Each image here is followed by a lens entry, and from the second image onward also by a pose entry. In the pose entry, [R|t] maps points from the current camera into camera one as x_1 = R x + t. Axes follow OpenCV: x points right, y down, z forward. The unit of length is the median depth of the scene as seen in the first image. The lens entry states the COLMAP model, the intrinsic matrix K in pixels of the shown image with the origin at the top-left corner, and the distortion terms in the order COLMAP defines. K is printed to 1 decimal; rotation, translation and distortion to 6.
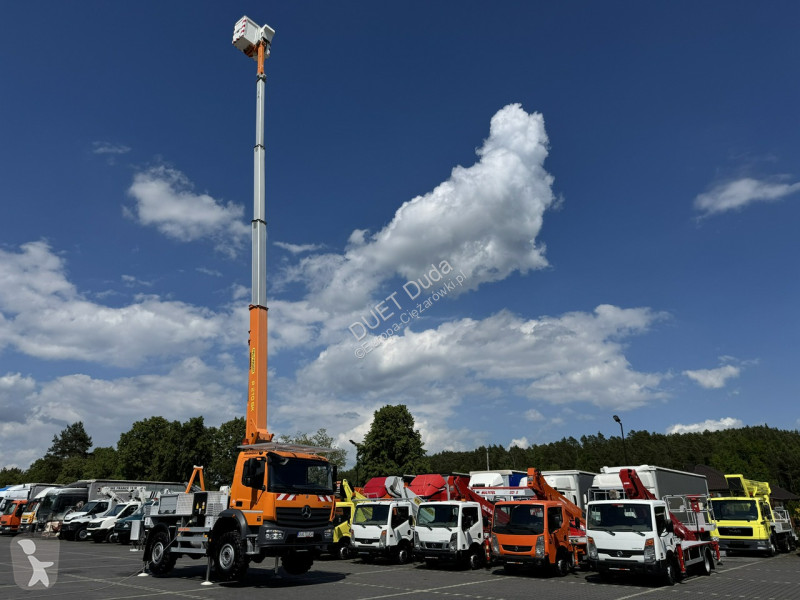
lens RADIAL K [[557.4, 0, 400.0], [0, 557.4, 300.0], [0, 0, 1]] dist [0.011264, -0.007214]
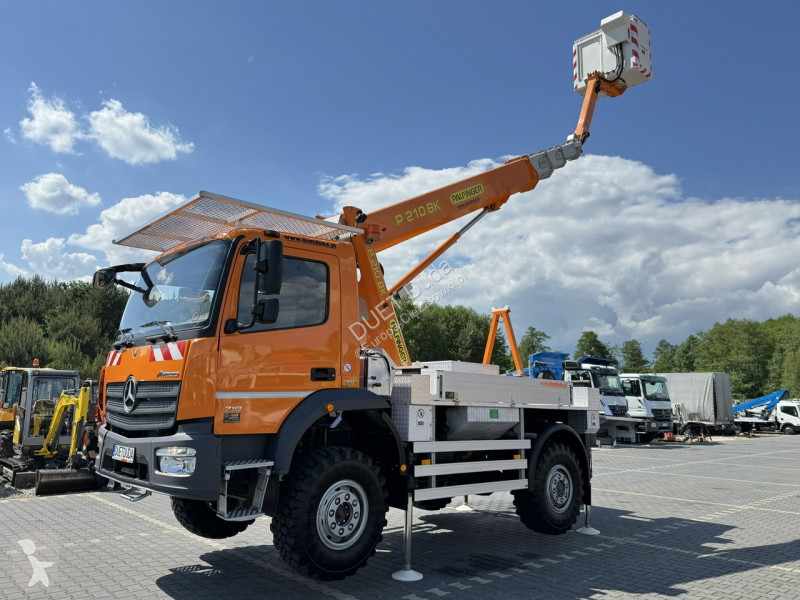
lens RADIAL K [[603.6, 0, 406.9], [0, 603.6, 302.2], [0, 0, 1]] dist [0.100407, -0.150980]
pose [[-0.126919, -0.168077, -0.977569, 0.149265], [0.346842, 0.915805, -0.202489, 0.356912], [0.929297, -0.364761, -0.057937, 0.923609]]
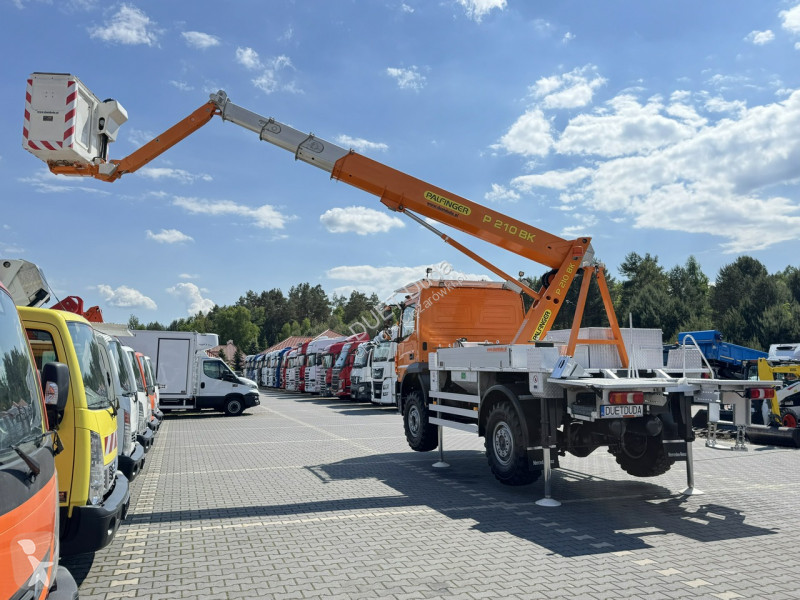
lens RADIAL K [[620.7, 0, 394.5], [0, 620.7, 301.5], [0, 0, 1]] dist [0.135766, -0.226670]
pose [[-0.860571, 0.056223, 0.506217, -0.455002], [-0.183944, 0.892502, -0.411832, 0.534580], [-0.474954, -0.447526, -0.757720, 1.381404]]
